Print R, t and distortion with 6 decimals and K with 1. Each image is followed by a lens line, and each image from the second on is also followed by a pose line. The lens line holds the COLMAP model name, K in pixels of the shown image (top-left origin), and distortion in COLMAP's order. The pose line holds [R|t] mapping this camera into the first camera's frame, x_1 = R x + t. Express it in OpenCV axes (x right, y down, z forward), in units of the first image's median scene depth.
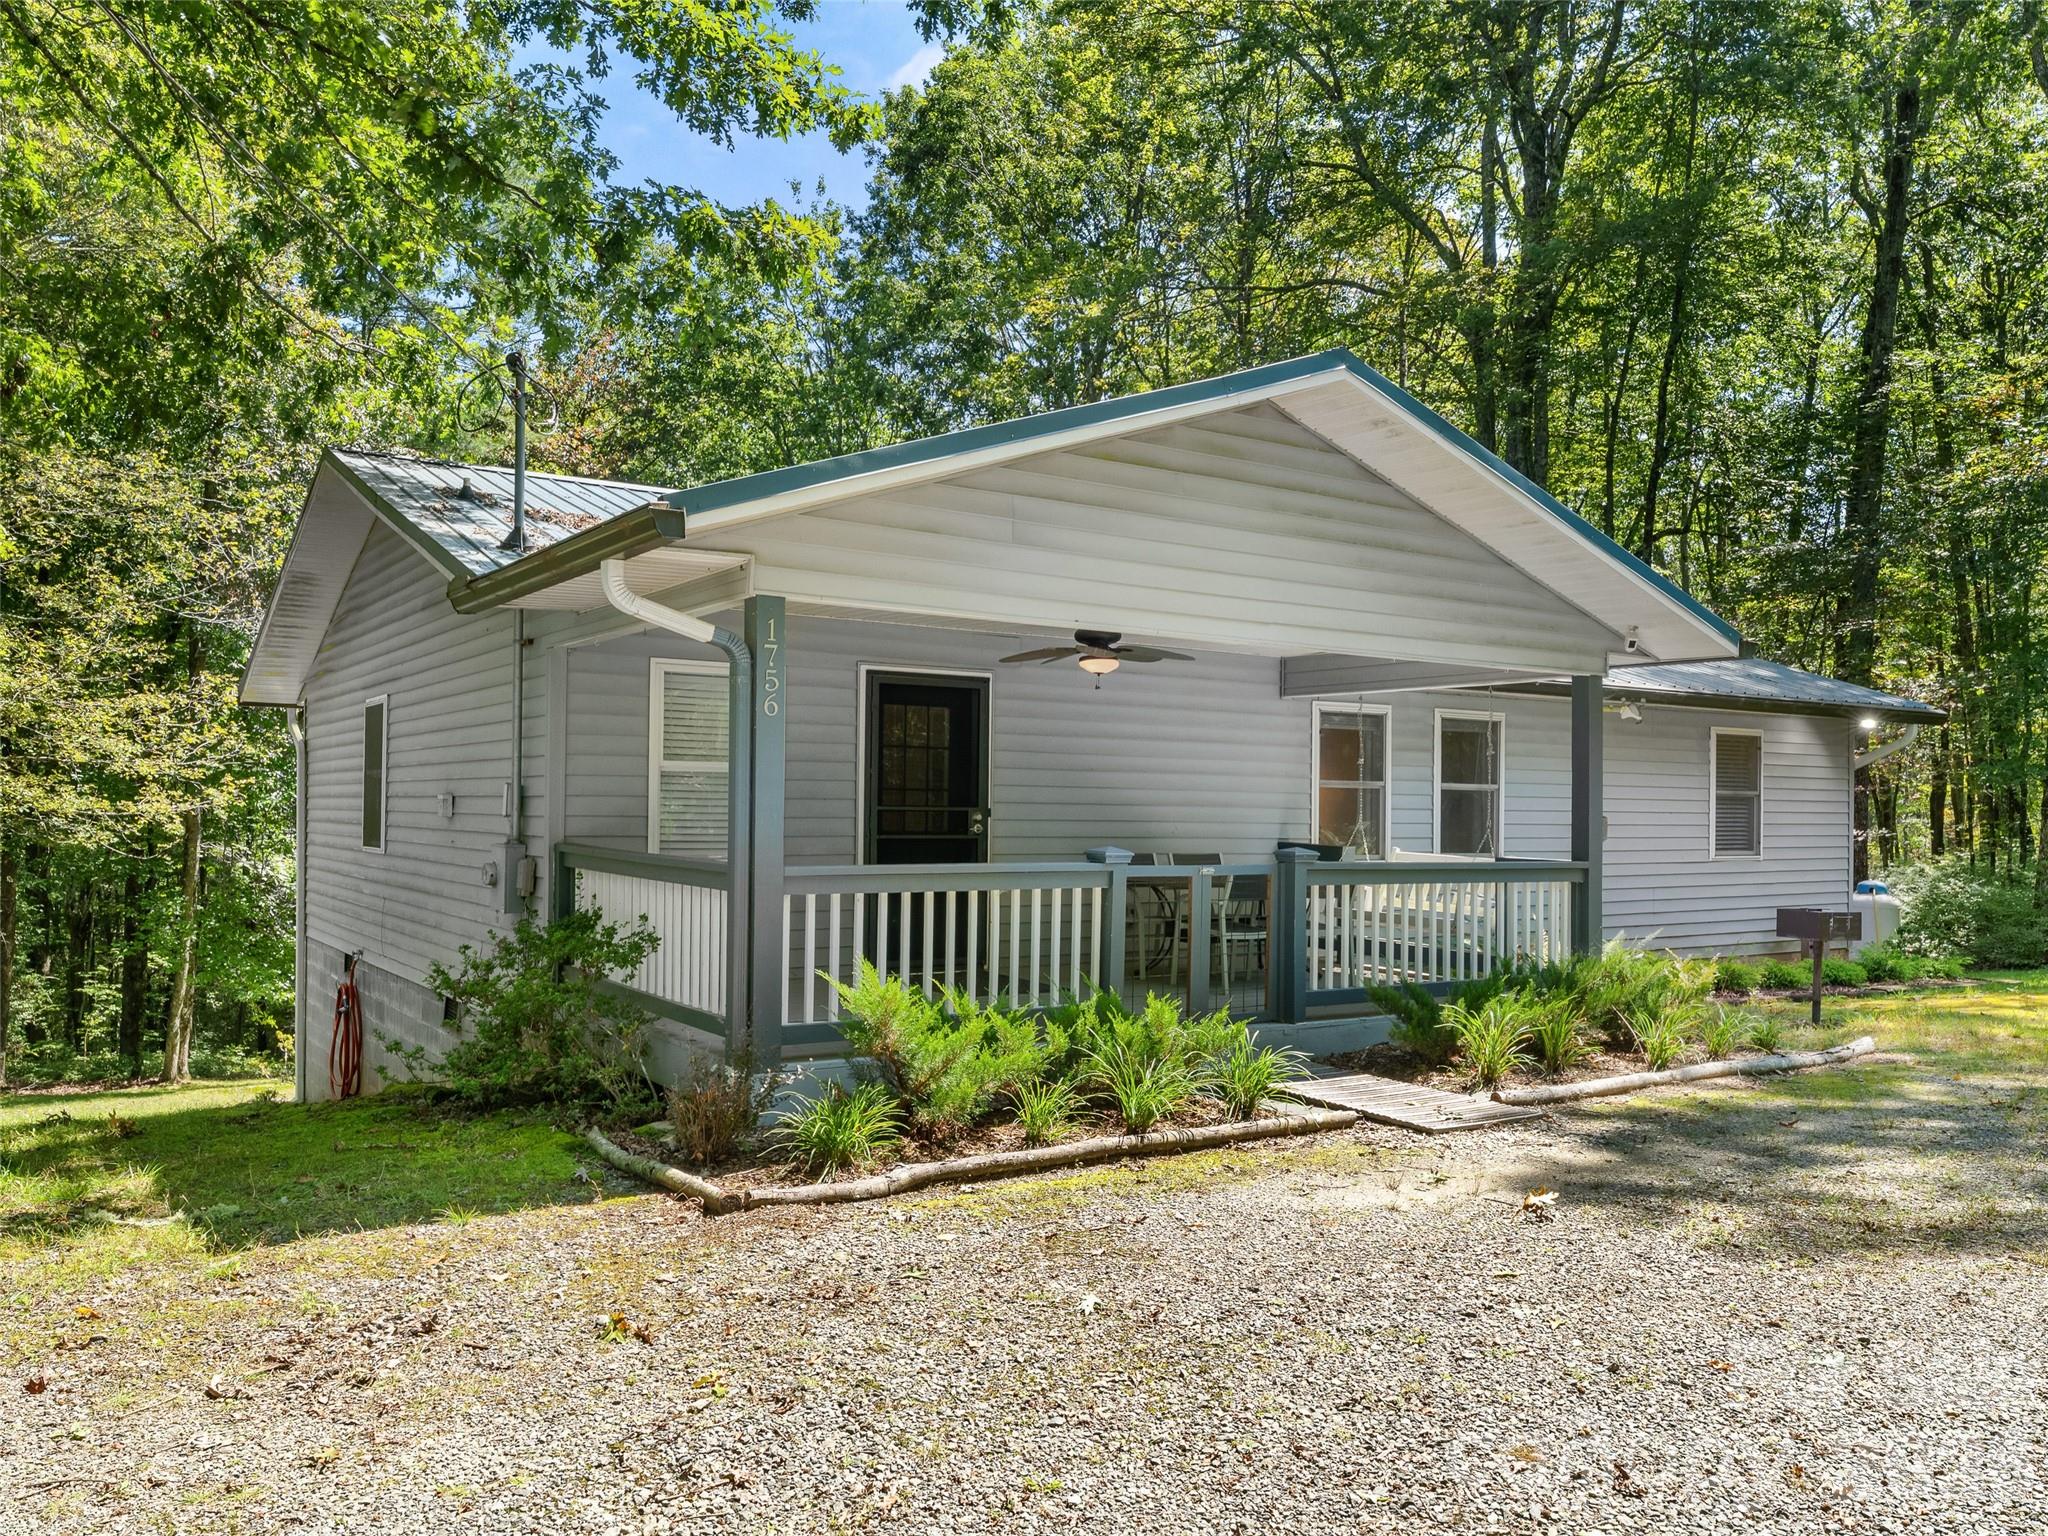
lens RADIAL K [[1546.6, 0, 1024.1], [0, 1546.6, 800.7], [0, 0, 1]] dist [0.002707, -0.000225]
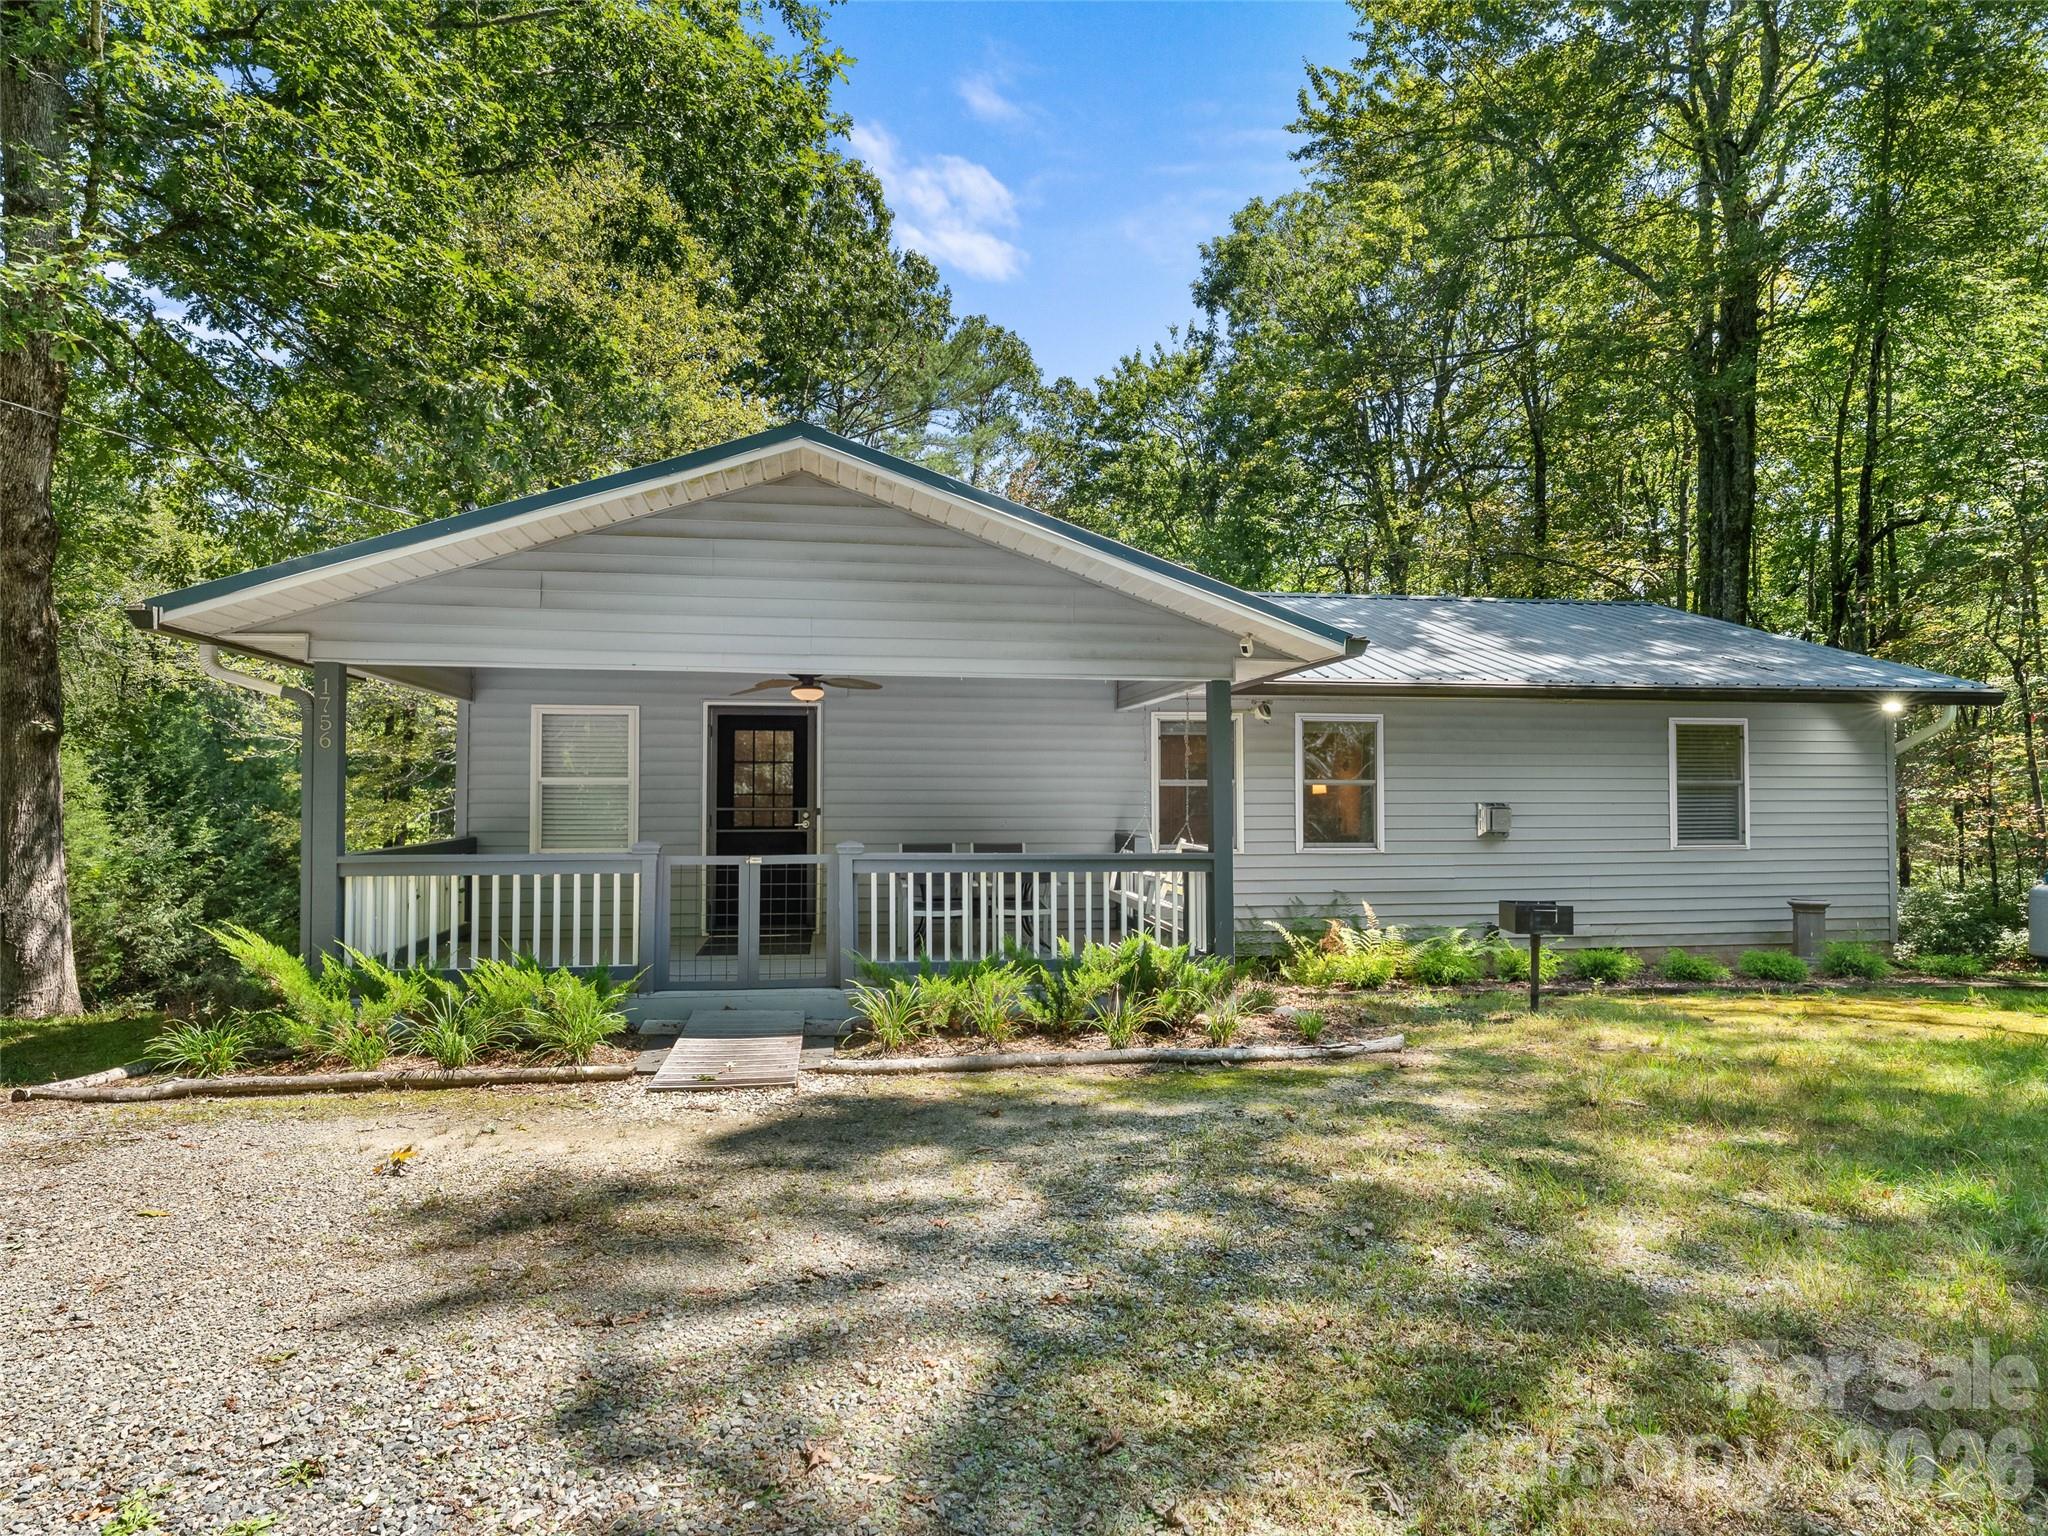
lens RADIAL K [[1177.6, 0, 1024.0], [0, 1177.6, 768.0], [0, 0, 1]] dist [0.003651, 0.001247]
pose [[0.917415, -0.024894, -0.397152, 0.542987], [0.014573, 0.999474, -0.028985, 0.002305], [0.397665, 0.020804, 0.917295, 0.181238]]
